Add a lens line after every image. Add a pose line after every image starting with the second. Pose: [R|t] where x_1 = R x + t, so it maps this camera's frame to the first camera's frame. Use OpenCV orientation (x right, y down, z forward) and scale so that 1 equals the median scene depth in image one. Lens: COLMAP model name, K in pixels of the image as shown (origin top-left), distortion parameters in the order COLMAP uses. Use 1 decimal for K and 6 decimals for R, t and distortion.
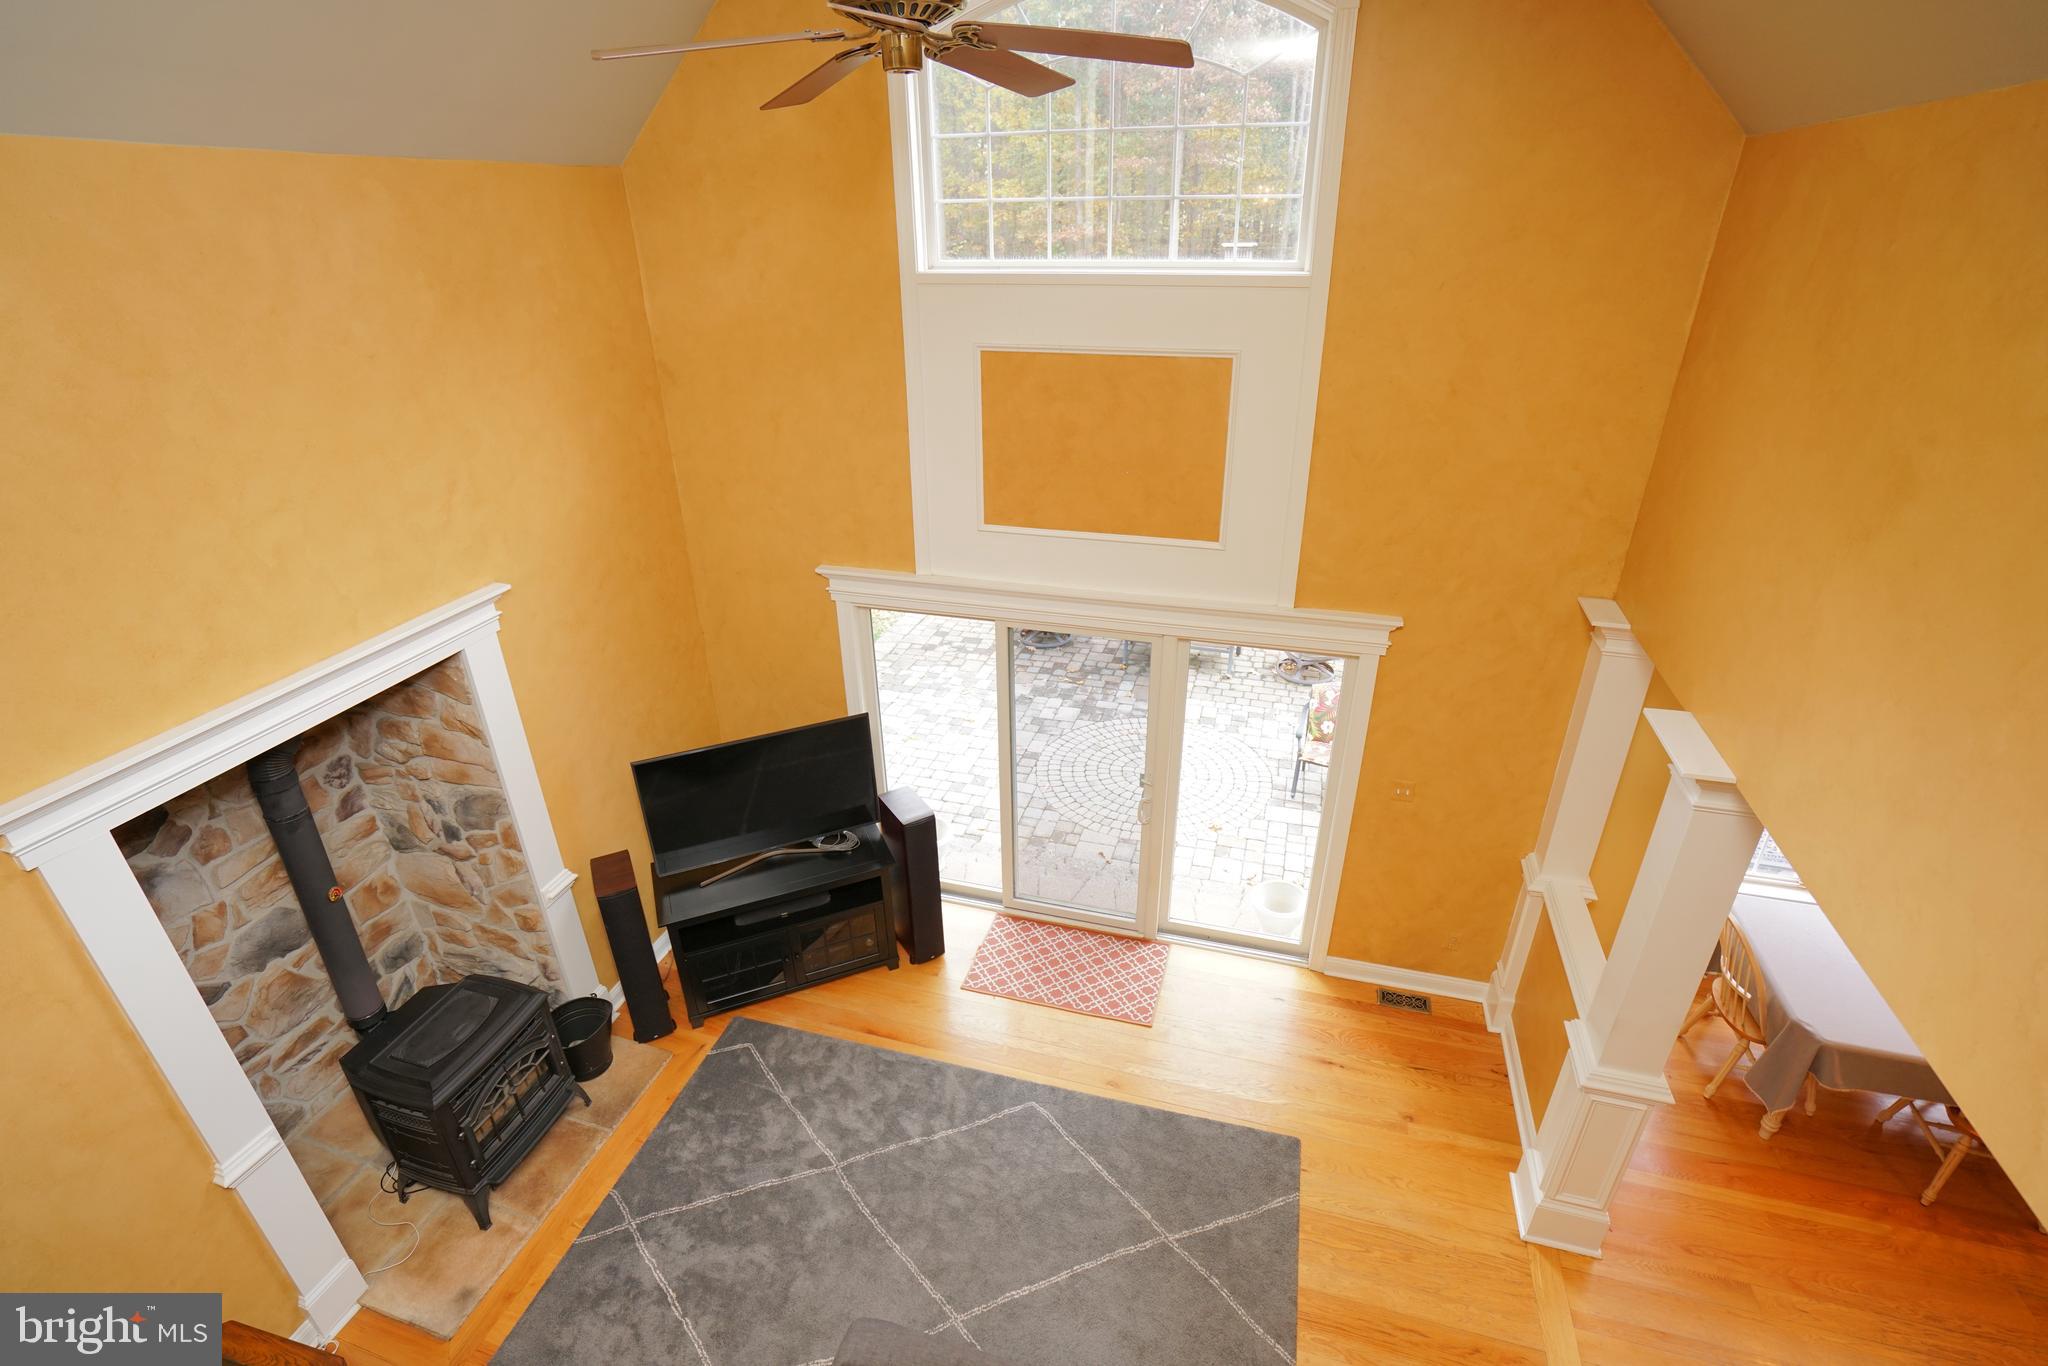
lens RADIAL K [[933.8, 0, 1026.6], [0, 933.8, 690.5], [0, 0, 1]] dist [-0.036948, 0.009304]
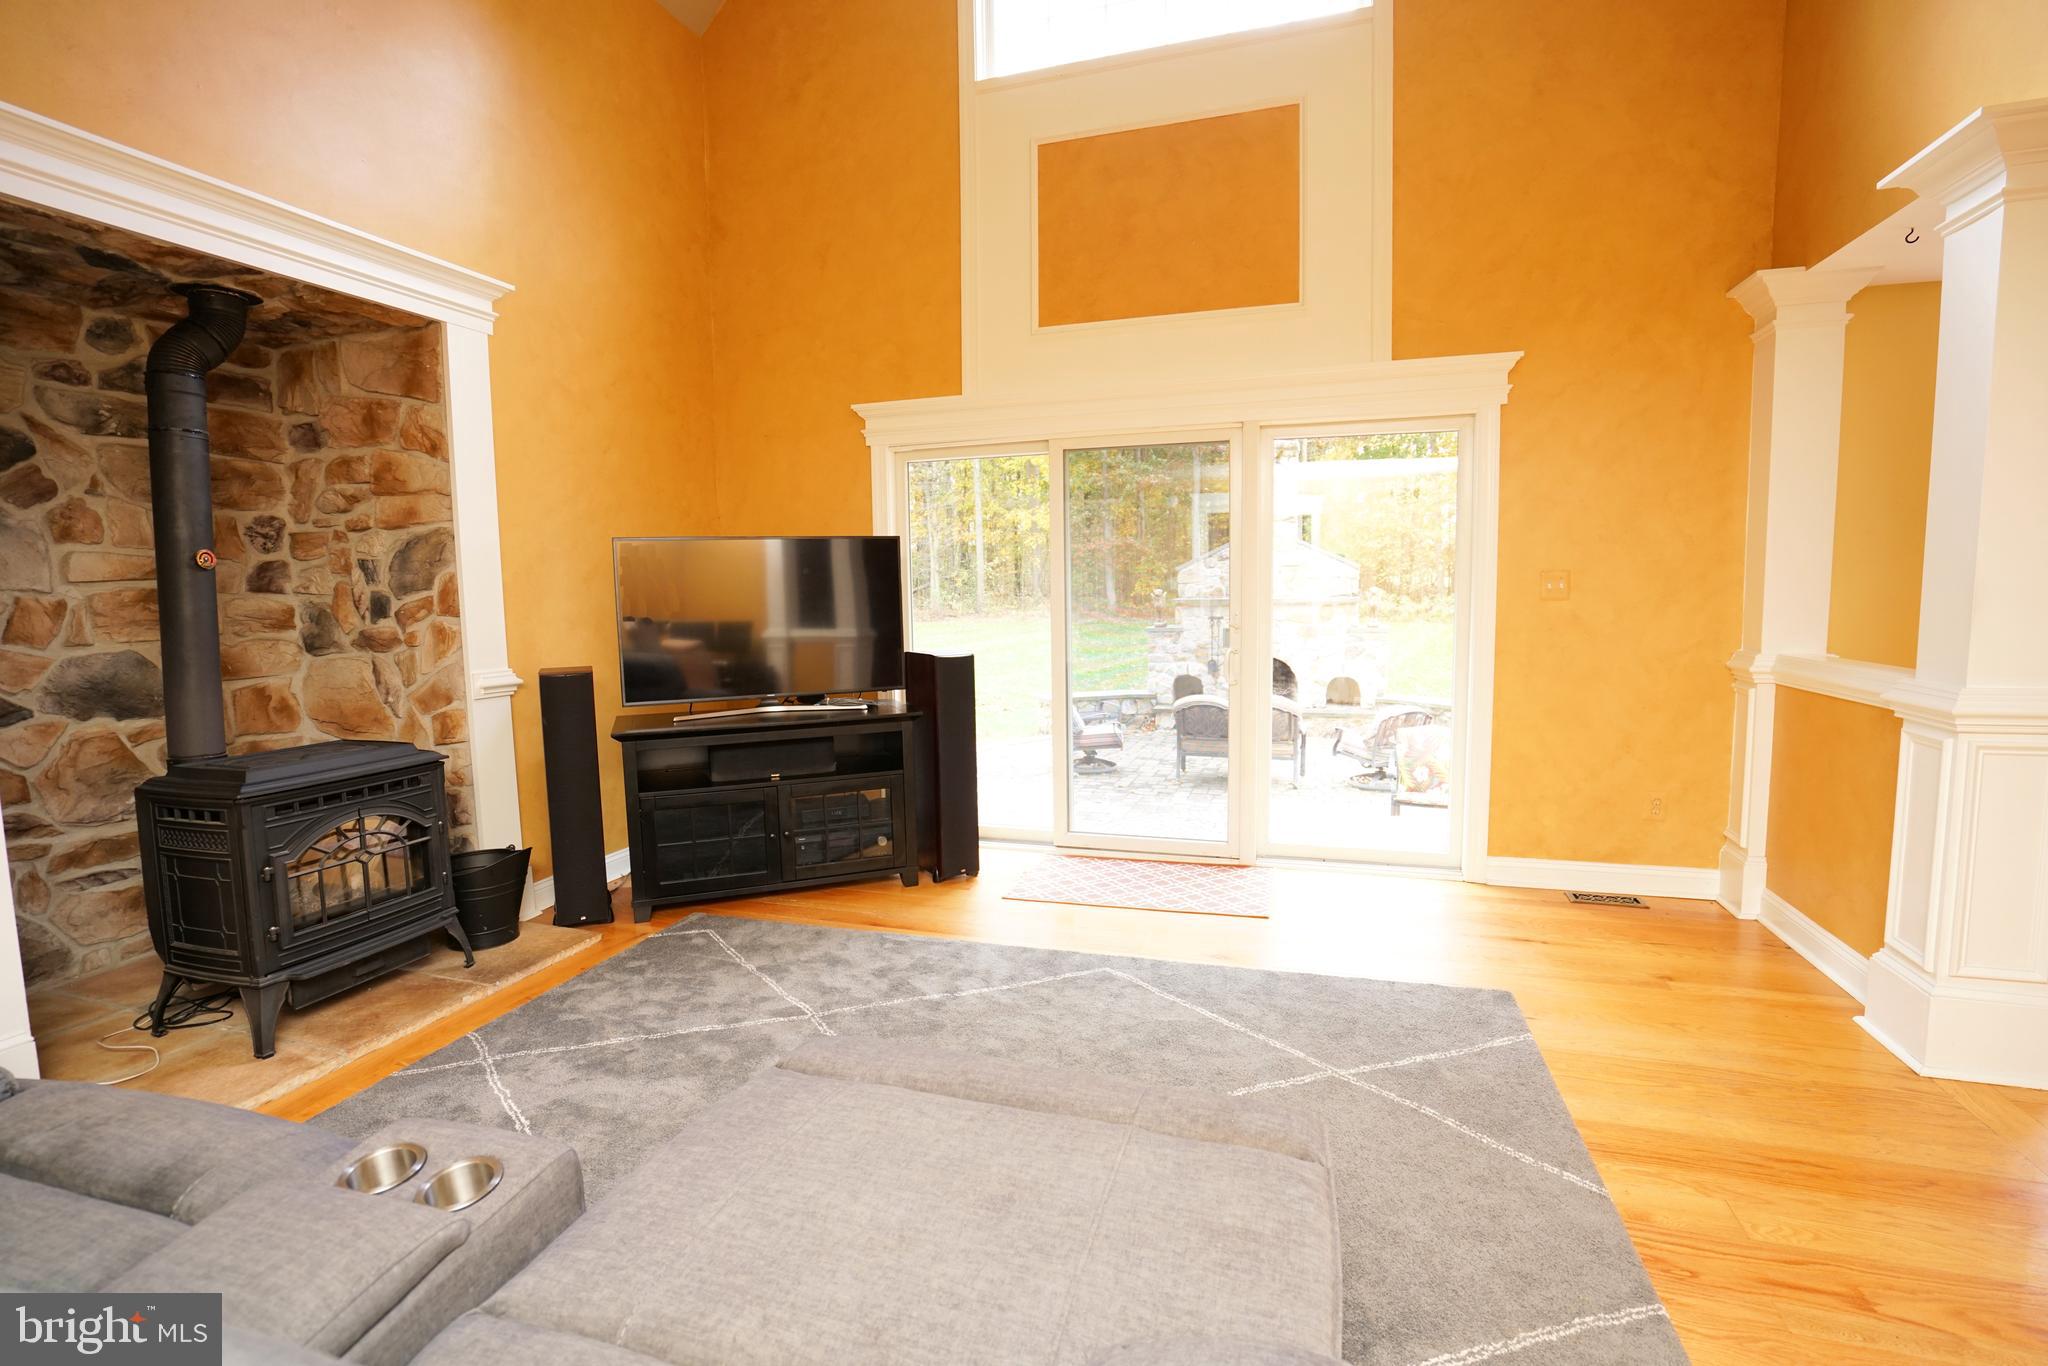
lens RADIAL K [[933.8, 0, 1032.0], [0, 933.8, 687.5], [0, 0, 1]] dist [-0.036948, 0.009304]
pose [[0.999671, -0.001463, -0.025619, -0.031136], [-0.007821, 0.933506, -0.358477, 0.518213], [0.024439, 0.358559, 0.933187, 0.293050]]
